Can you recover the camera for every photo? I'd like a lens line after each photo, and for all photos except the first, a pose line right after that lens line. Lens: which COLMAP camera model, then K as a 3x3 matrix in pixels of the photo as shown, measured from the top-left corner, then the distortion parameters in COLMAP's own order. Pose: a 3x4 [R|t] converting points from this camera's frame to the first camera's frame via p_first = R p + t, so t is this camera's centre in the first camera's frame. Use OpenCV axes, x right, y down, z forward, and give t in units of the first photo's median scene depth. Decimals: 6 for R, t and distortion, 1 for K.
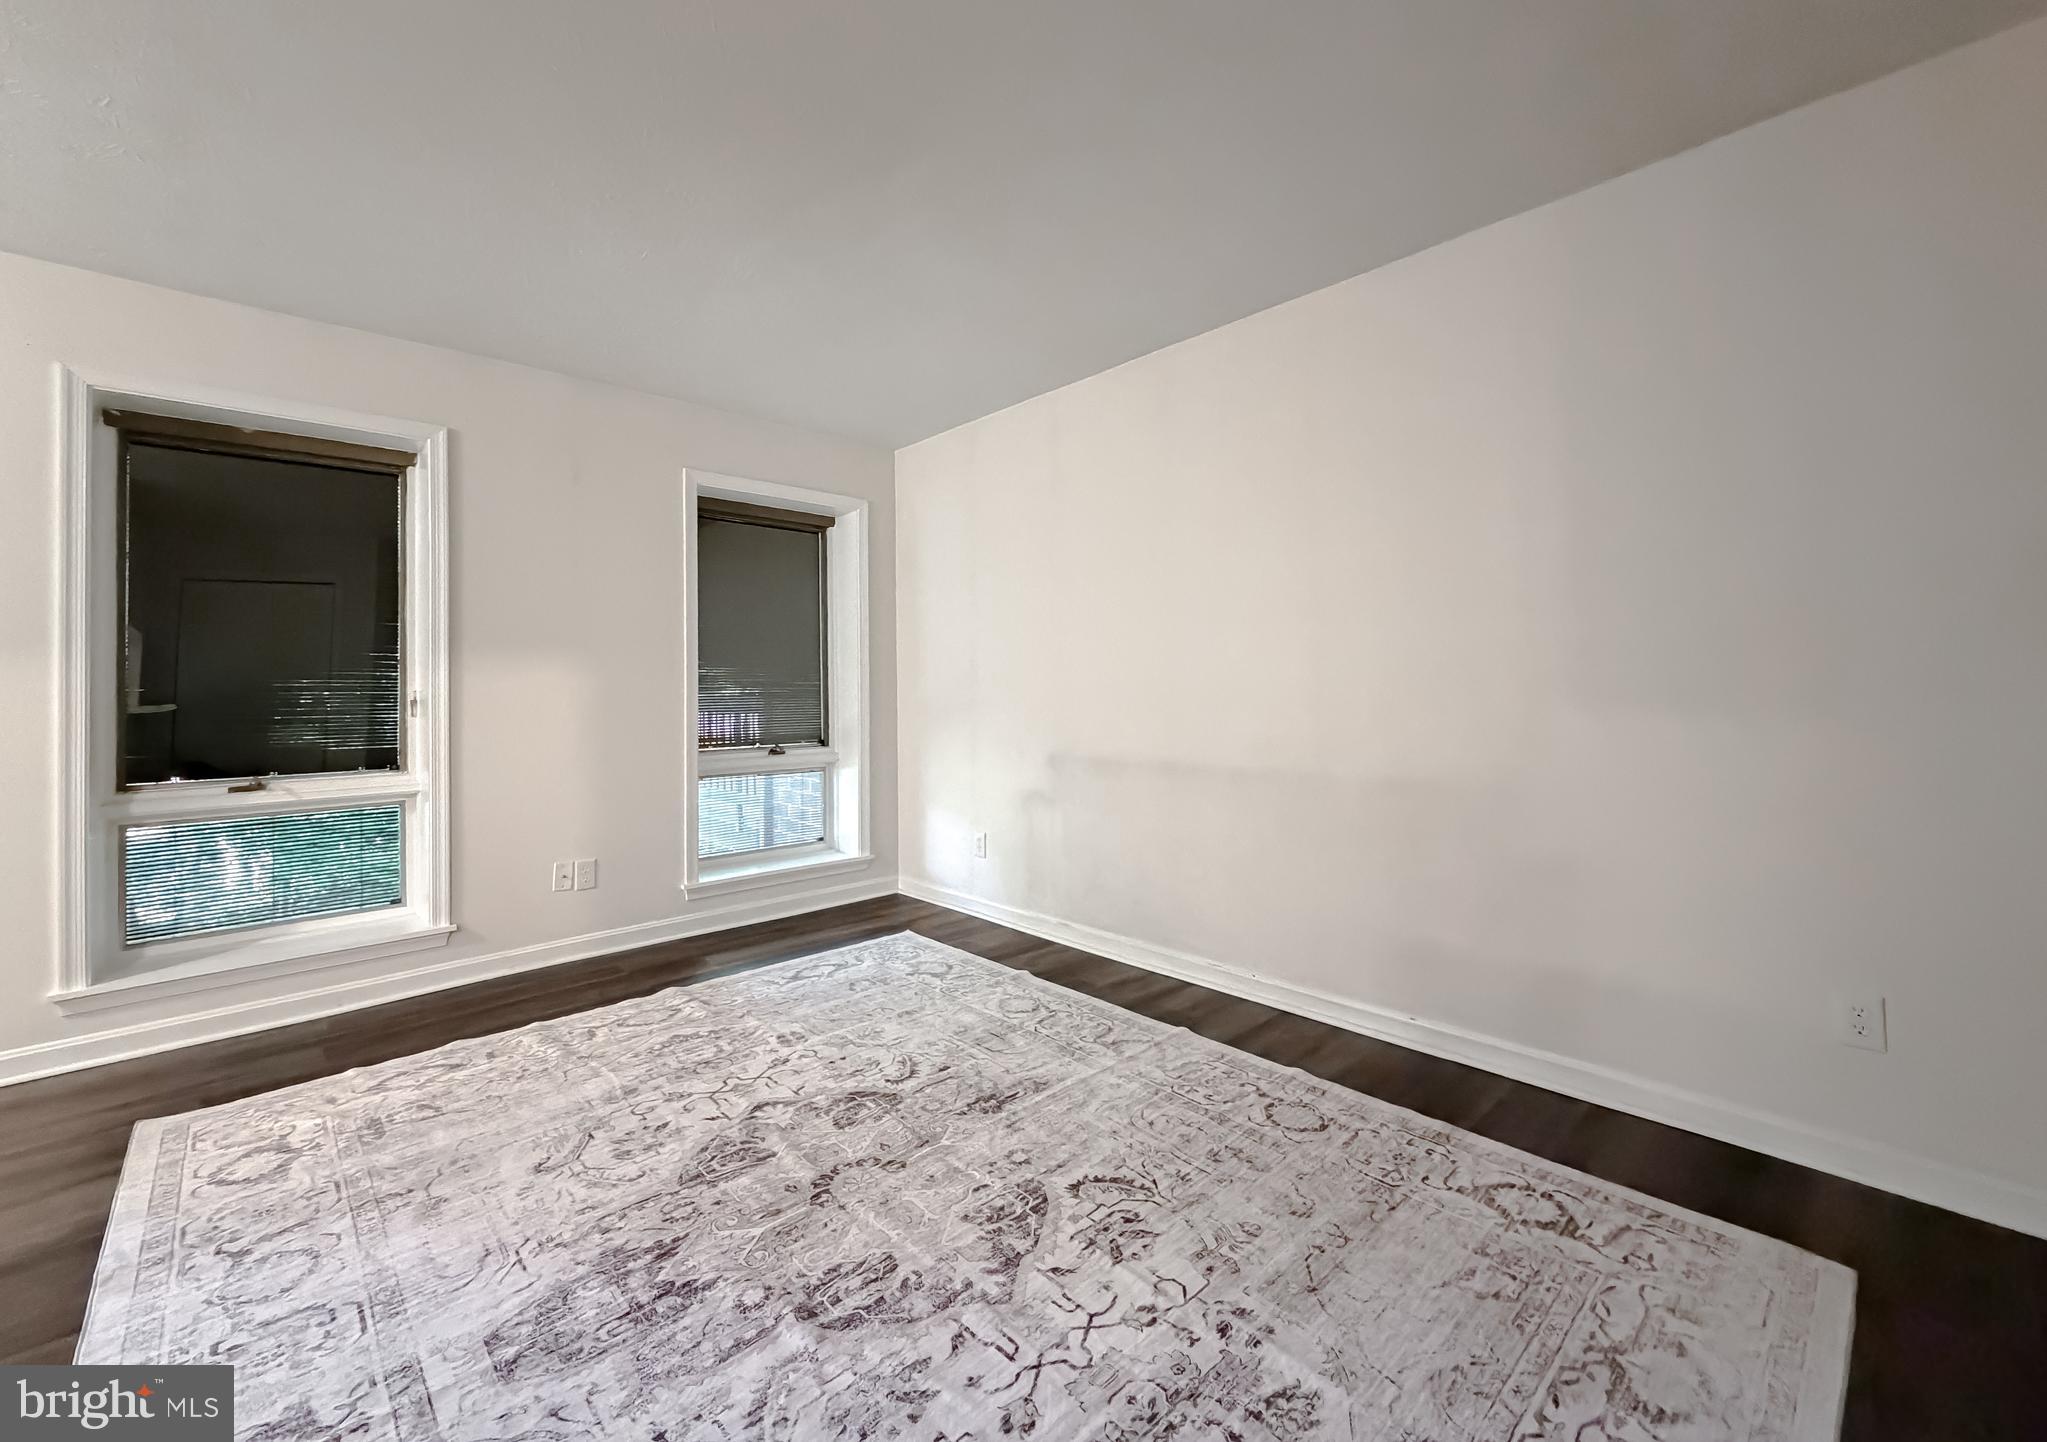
lens RADIAL K [[830.8, 0, 1016.8], [0, 830.8, 676.3], [0, 0, 1]] dist [-0.000242, 0.000000]
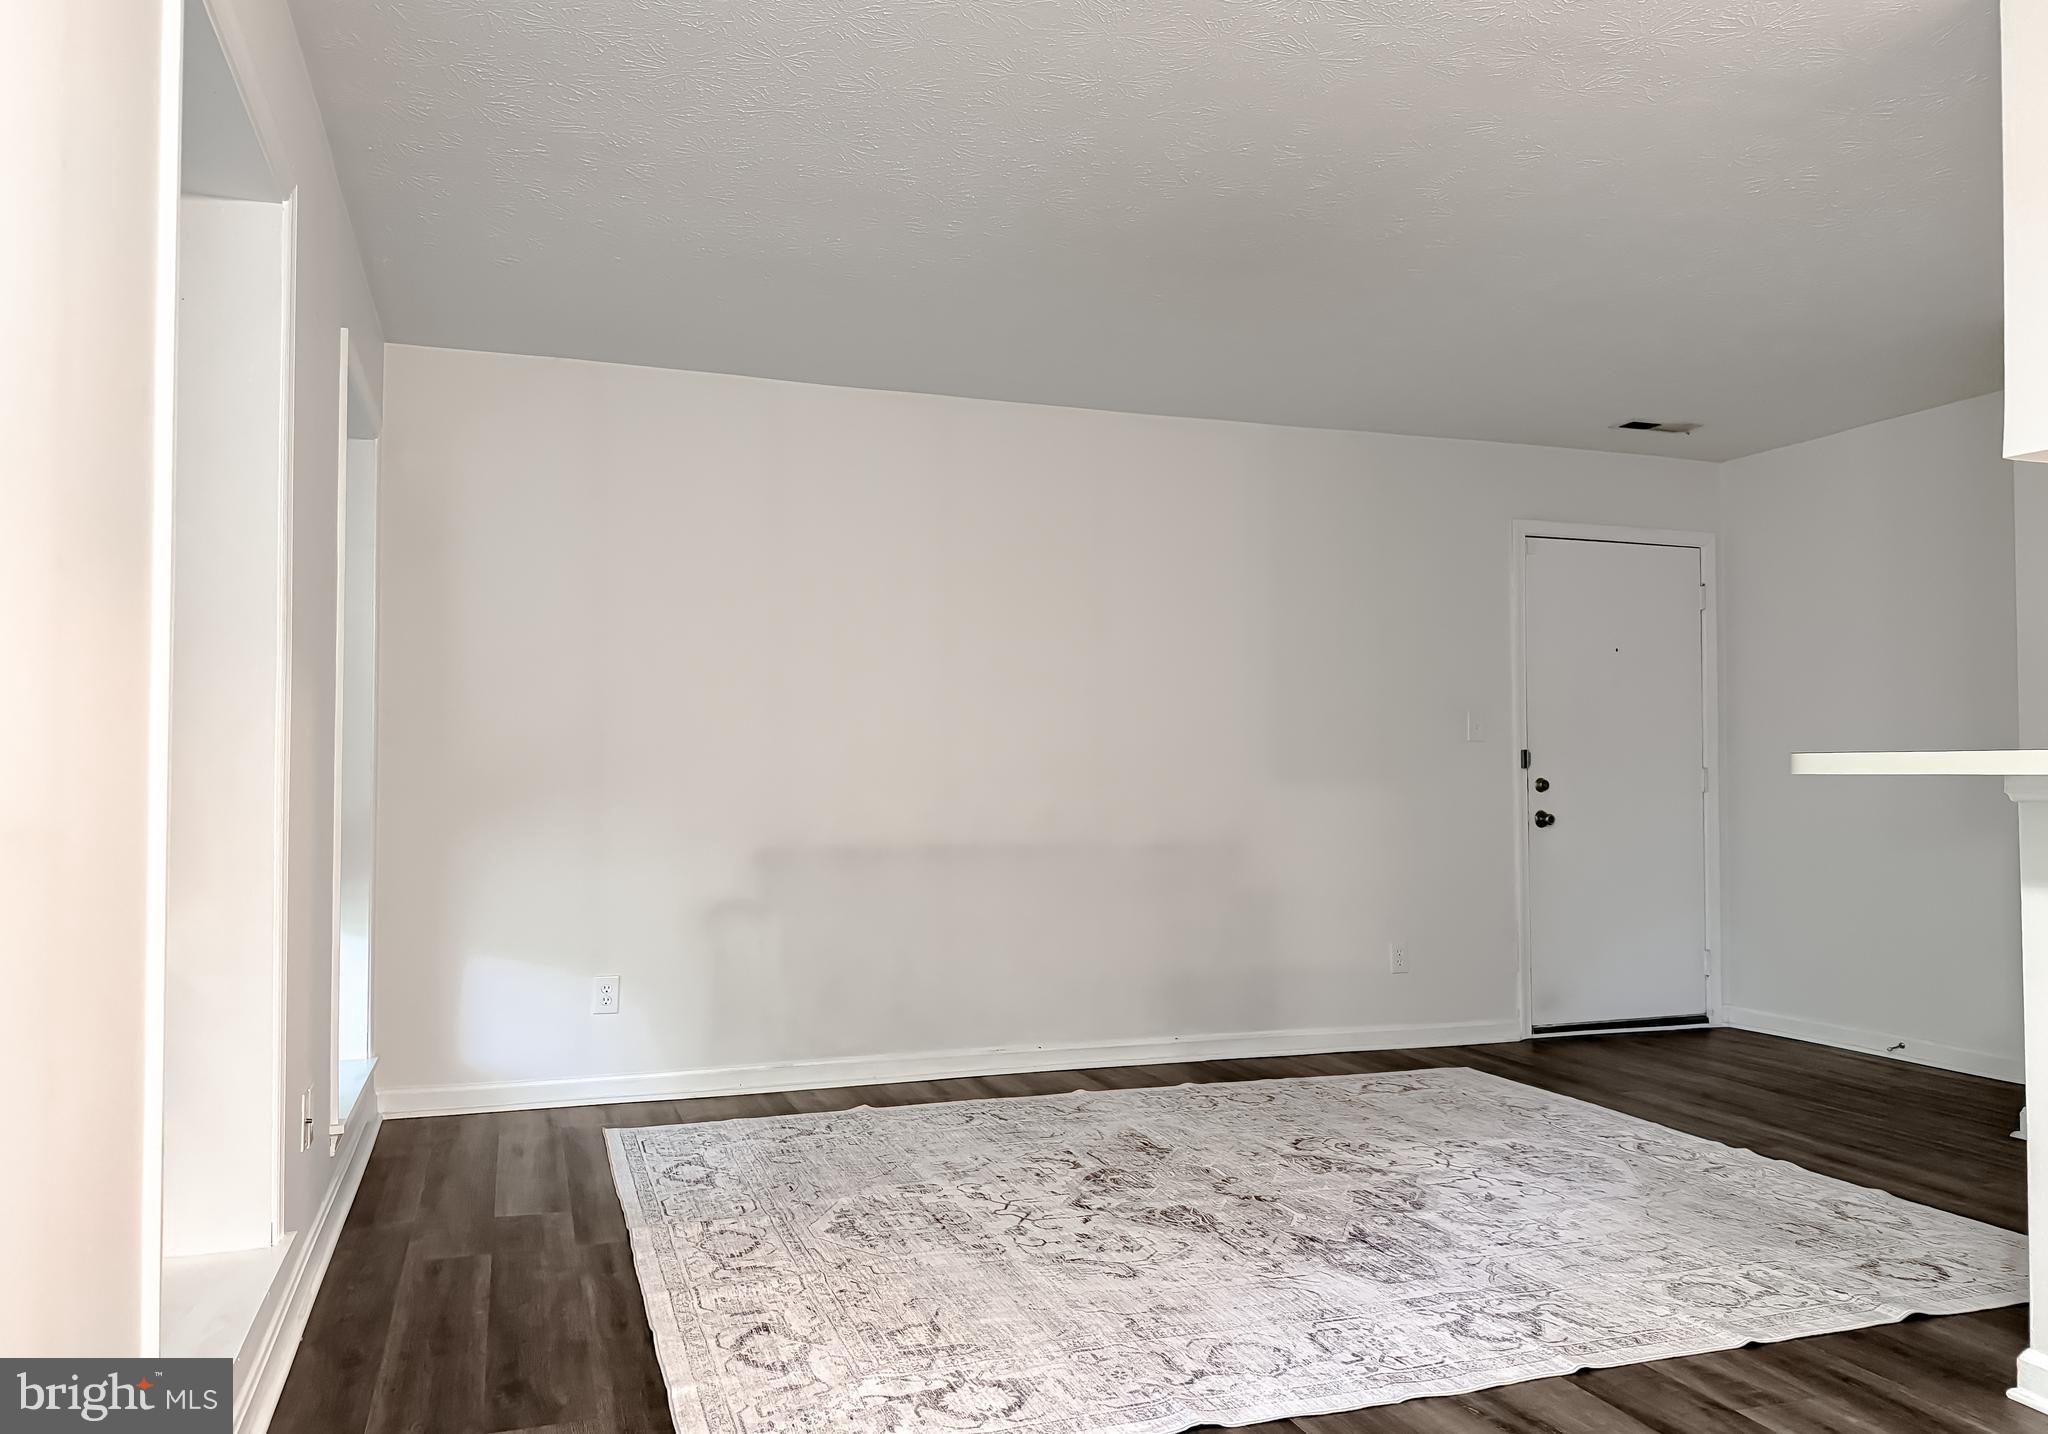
lens RADIAL K [[1457.0, 0, 1024.3], [0, 1457.0, 739.8], [0, 0, 1]] dist [0.036698, -0.059255]
pose [[0.402872, 0.037838, 0.914474, -1.894922], [-0.017266, 0.999281, -0.033740, 0.060306], [-0.915093, -0.002196, 0.403236, 0.419647]]
